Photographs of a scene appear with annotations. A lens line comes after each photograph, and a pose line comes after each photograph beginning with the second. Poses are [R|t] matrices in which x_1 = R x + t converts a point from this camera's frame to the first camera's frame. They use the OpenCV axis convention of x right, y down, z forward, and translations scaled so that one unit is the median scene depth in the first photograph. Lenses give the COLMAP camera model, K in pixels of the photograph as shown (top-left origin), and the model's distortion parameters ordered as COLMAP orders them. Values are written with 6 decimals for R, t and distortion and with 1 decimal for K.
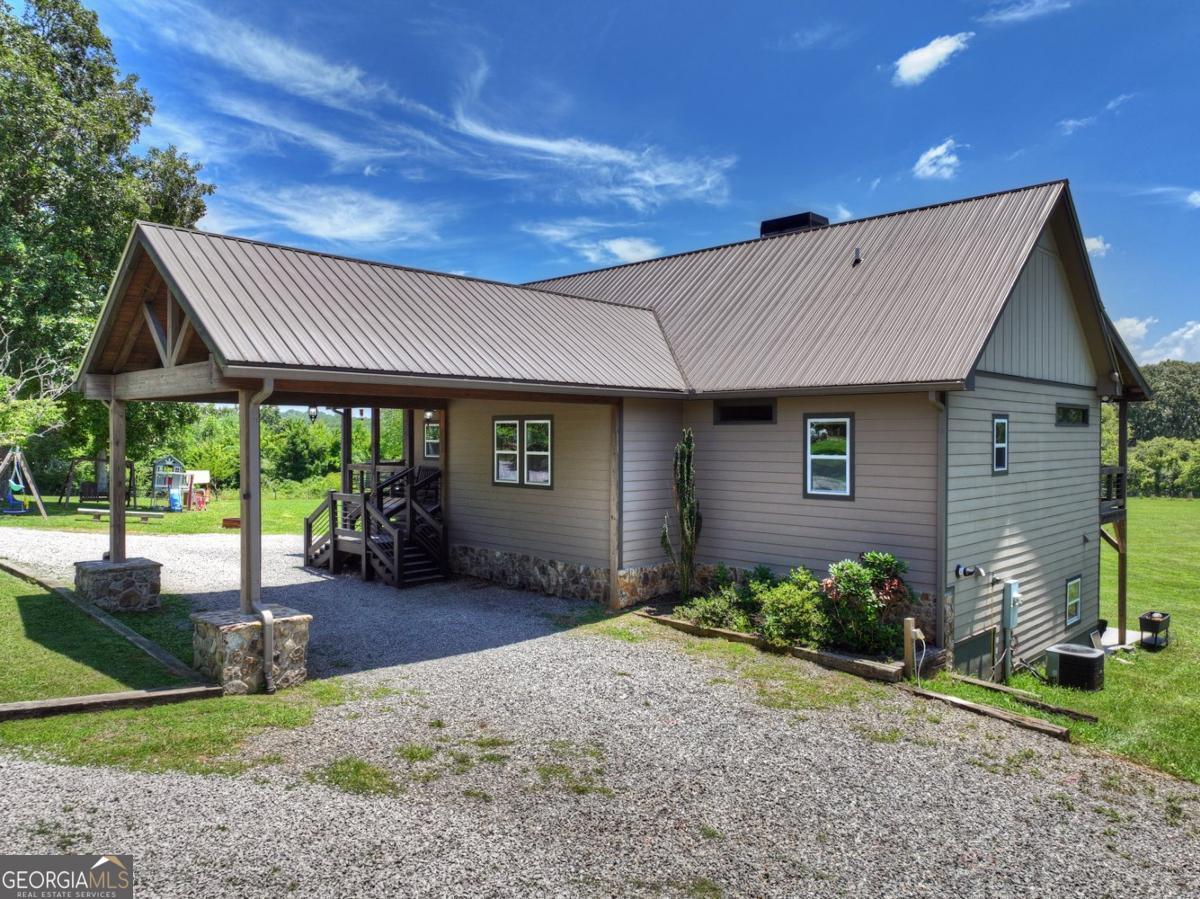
lens RADIAL K [[852.6, 0, 600.0], [0, 852.6, 449.5], [0, 0, 1]] dist [-0.003108, 0.028115]
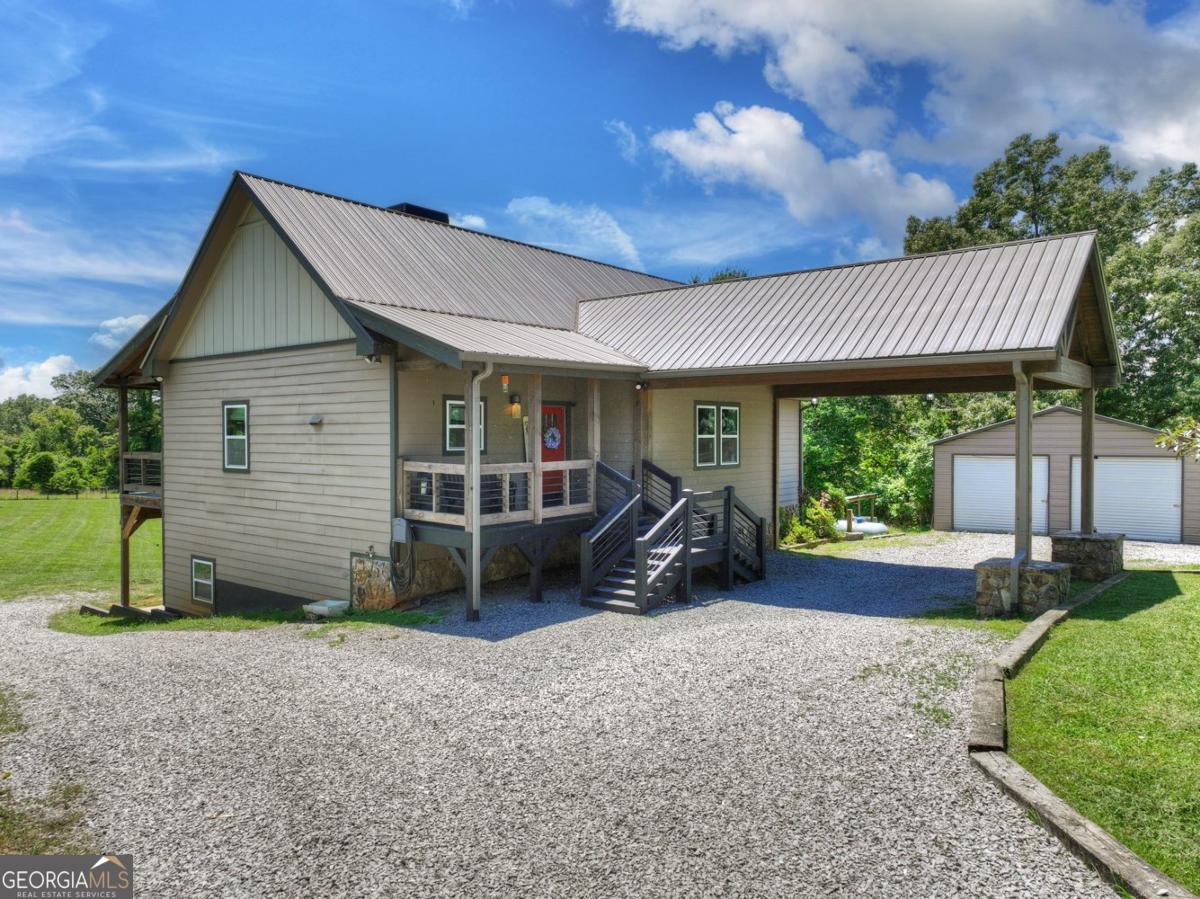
lens RADIAL K [[883.7, 0, 600.0], [0, 883.7, 449.5], [0, 0, 1]] dist [0.030152, -0.002663]
pose [[-0.119717, -0.026004, 0.992467, -1.191493], [0.014031, 0.999513, 0.027881, -0.012903], [-0.992709, 0.017263, -0.119294, 1.291513]]
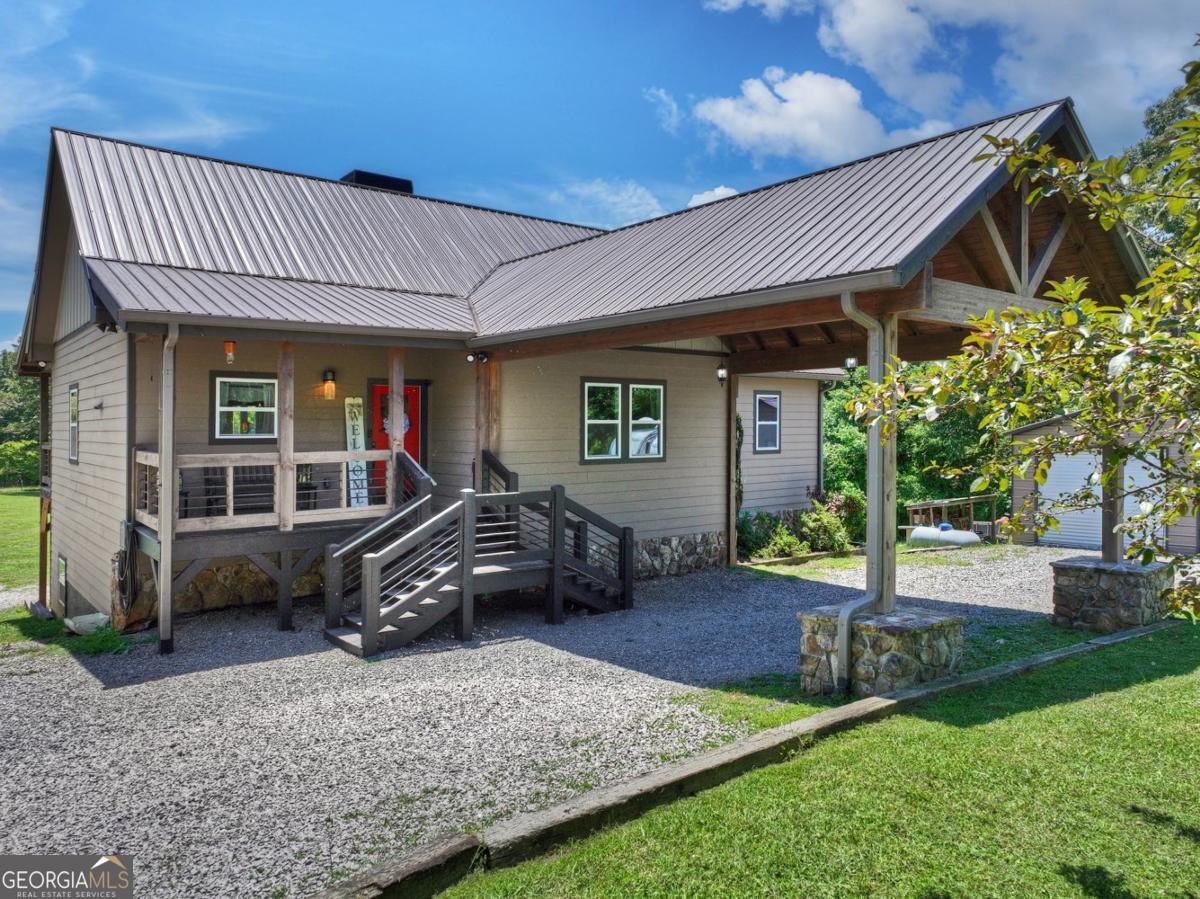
lens RADIAL K [[852.6, 0, 600.0], [0, 852.6, 449.5], [0, 0, 1]] dist [-0.003108, 0.028115]
pose [[0.126204, -0.029264, 0.991573, -0.947852], [0.020831, 0.999423, 0.026845, 0.007966], [-0.991786, 0.017268, 0.126741, 0.924838]]
